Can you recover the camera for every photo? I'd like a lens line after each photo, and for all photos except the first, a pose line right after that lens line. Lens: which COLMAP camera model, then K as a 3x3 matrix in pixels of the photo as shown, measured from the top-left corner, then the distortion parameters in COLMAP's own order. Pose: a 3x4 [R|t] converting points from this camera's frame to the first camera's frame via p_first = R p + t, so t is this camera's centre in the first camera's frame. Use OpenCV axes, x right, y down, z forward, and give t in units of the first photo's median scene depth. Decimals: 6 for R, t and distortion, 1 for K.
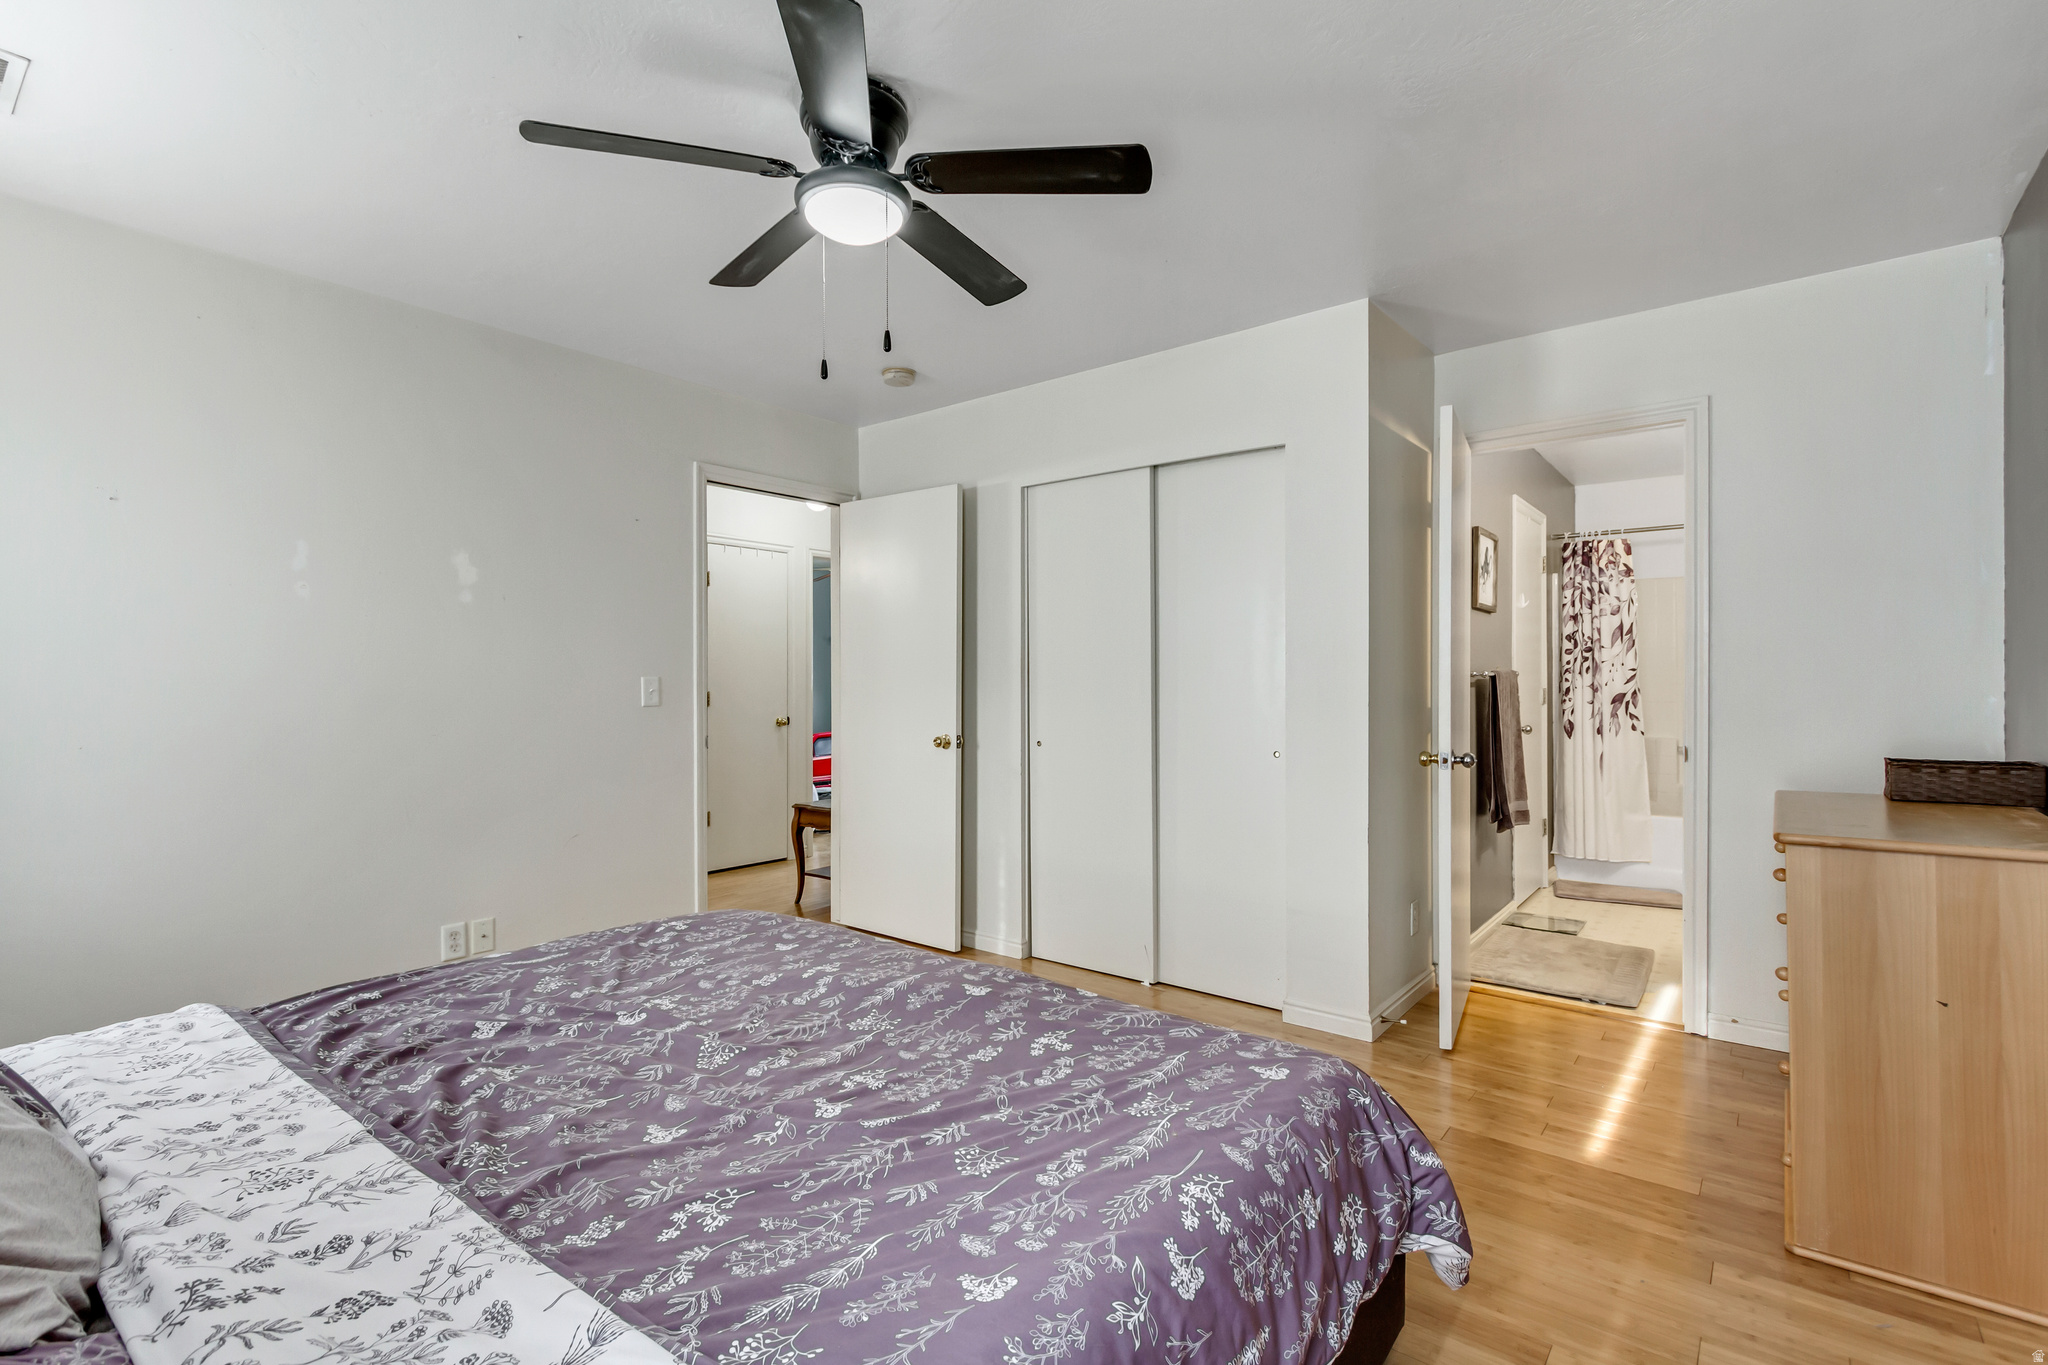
lens RADIAL K [[950.0, 0, 1018.1], [0, 950.0, 681.0], [0, 0, 1]] dist [0.007268, -0.002753]
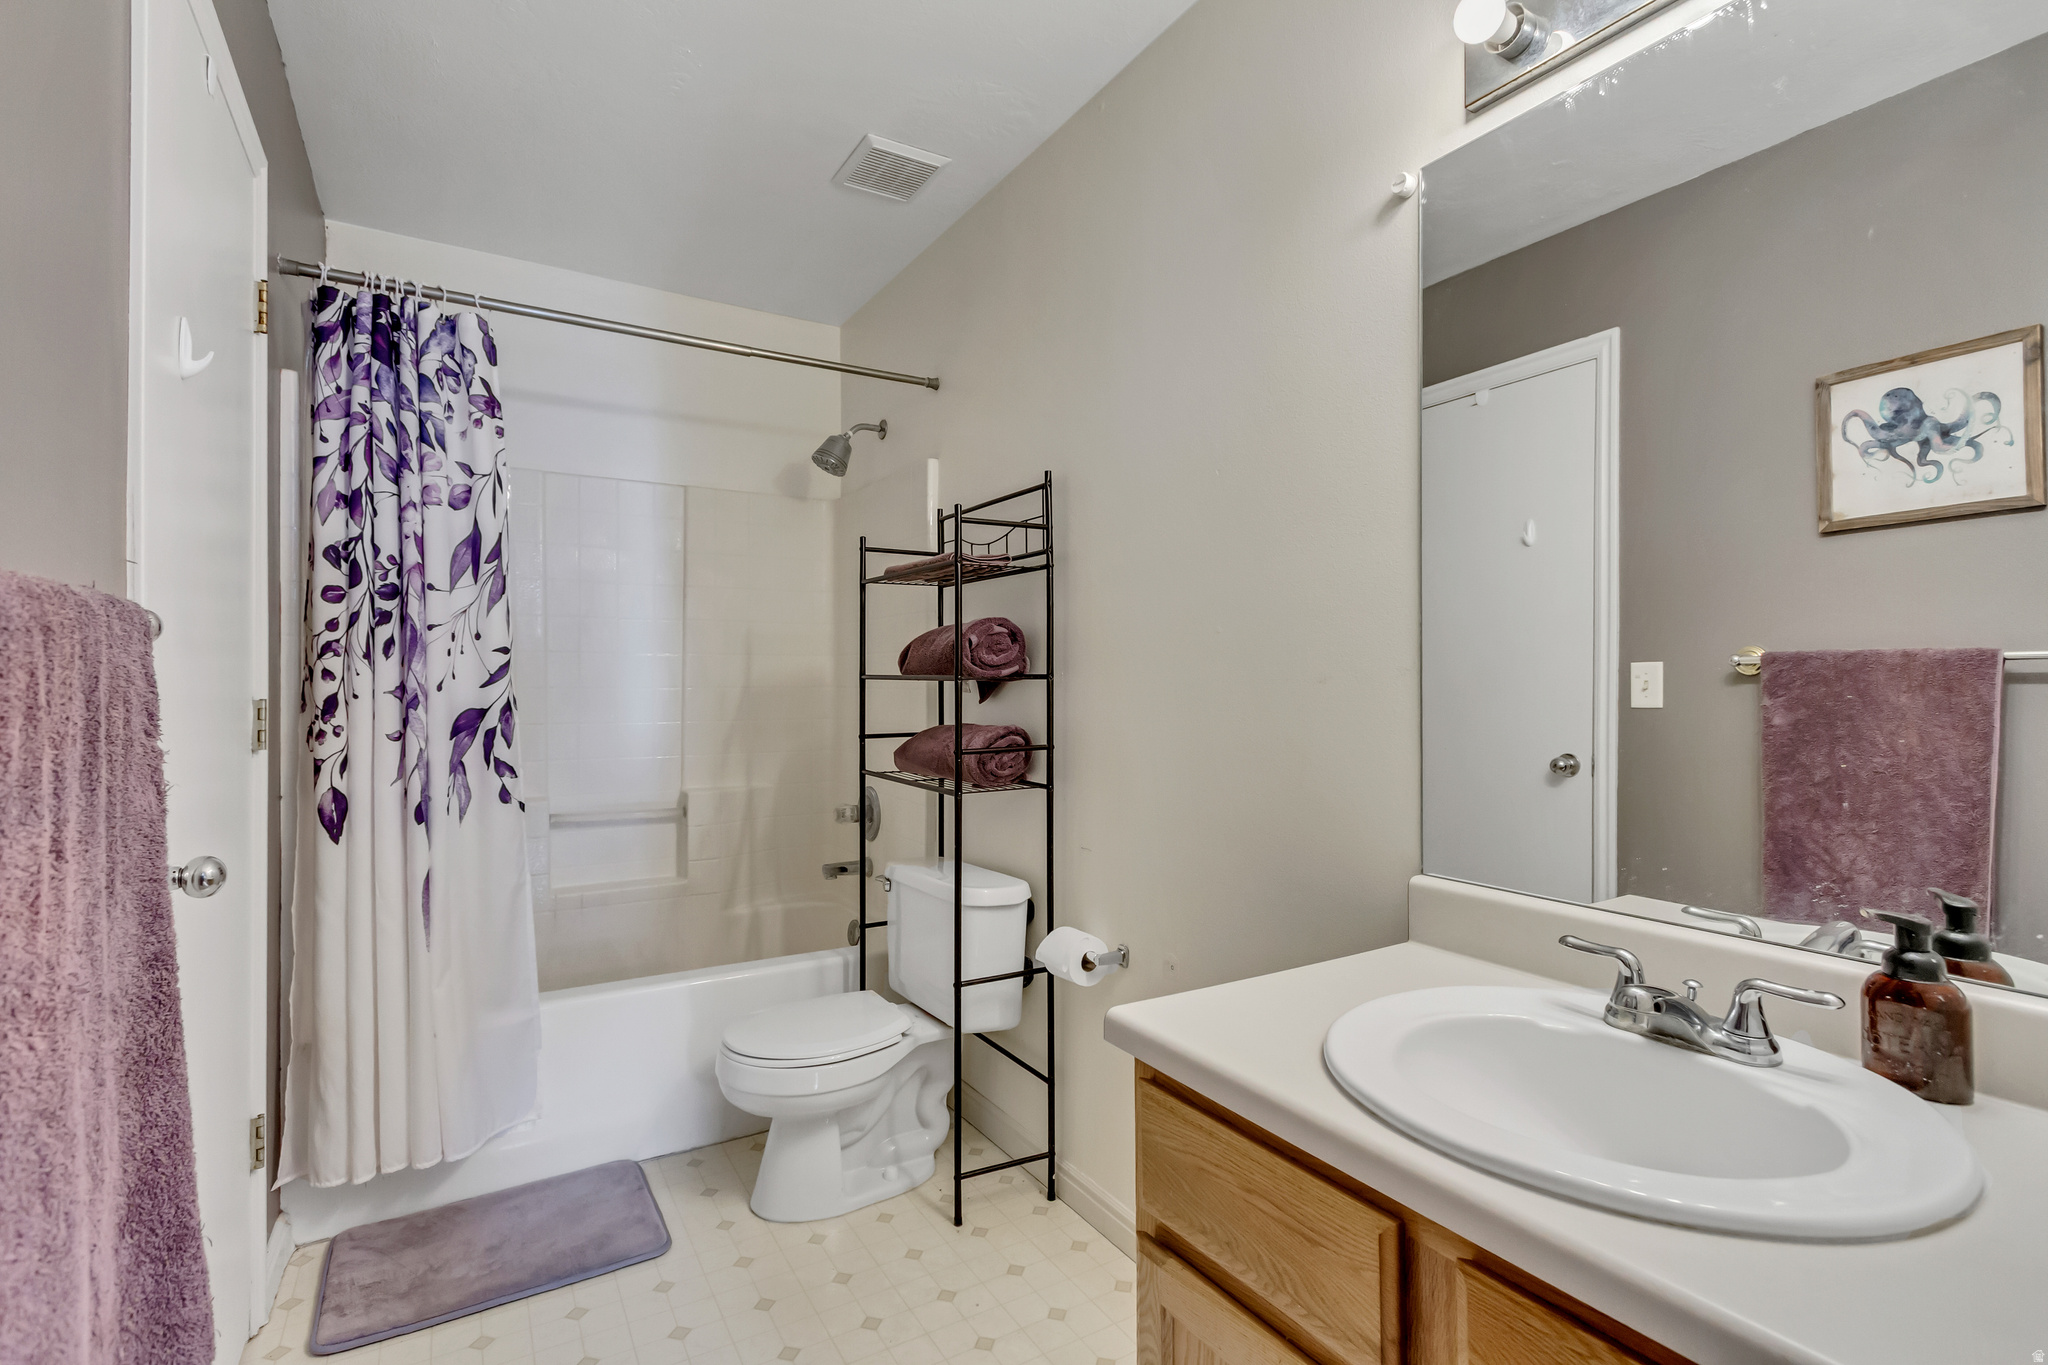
lens RADIAL K [[950.0, 0, 1008.6], [0, 950.0, 682.9], [0, 0, 1]] dist [0.007268, -0.002753]
pose [[0.361850, 0.006732, 0.932212, 0.345078], [-0.001699, 0.999977, -0.006562, 0.003966], [-0.932235, 0.000791, 0.361853, 0.648091]]
